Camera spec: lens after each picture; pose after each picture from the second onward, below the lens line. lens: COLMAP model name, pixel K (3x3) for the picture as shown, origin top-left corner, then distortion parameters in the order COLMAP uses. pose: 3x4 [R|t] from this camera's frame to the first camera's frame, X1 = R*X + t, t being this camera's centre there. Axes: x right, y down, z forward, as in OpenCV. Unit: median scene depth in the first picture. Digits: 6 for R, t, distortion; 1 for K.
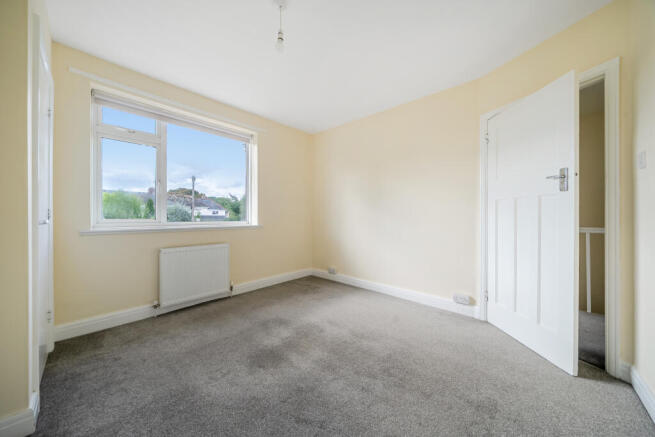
lens RADIAL K [[223.0, 0, 329.9], [0, 223.0, 217.4], [0, 0, 1]] dist [0.001888, 0.000006]
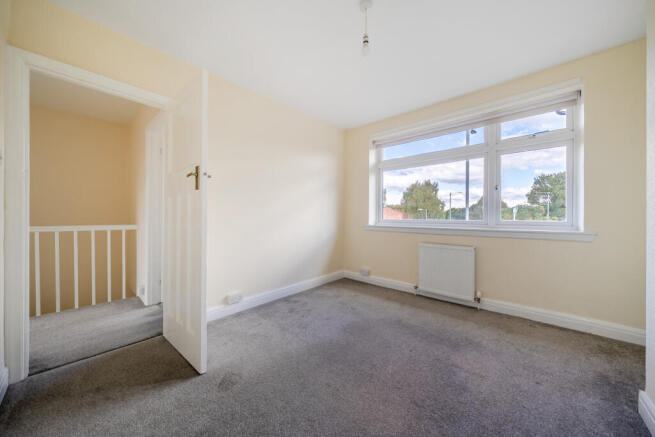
lens RADIAL K [[223.0, 0, 333.4], [0, 223.0, 220.0], [0, 0, 1]] dist [0.001888, 0.000006]
pose [[0.041307, 0.010580, -0.999090, 0.431743], [-0.010129, 0.999897, 0.010170, 0.005524], [0.999095, 0.009699, 0.041410, 0.433151]]
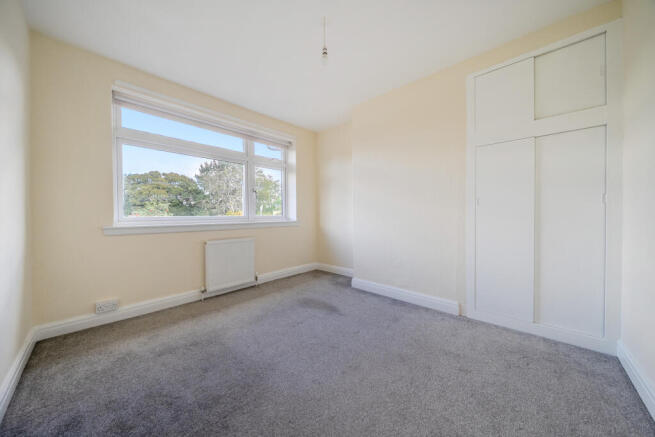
lens RADIAL K [[223.0, 0, 331.0], [0, 223.0, 216.0], [0, 0, 1]] dist [0.001888, 0.000006]
pose [[0.999946, -0.001001, 0.010351, -0.102053], [0.000898, 0.999950, 0.009989, 0.001217], [-0.010360, -0.009979, 0.999897, -0.110898]]
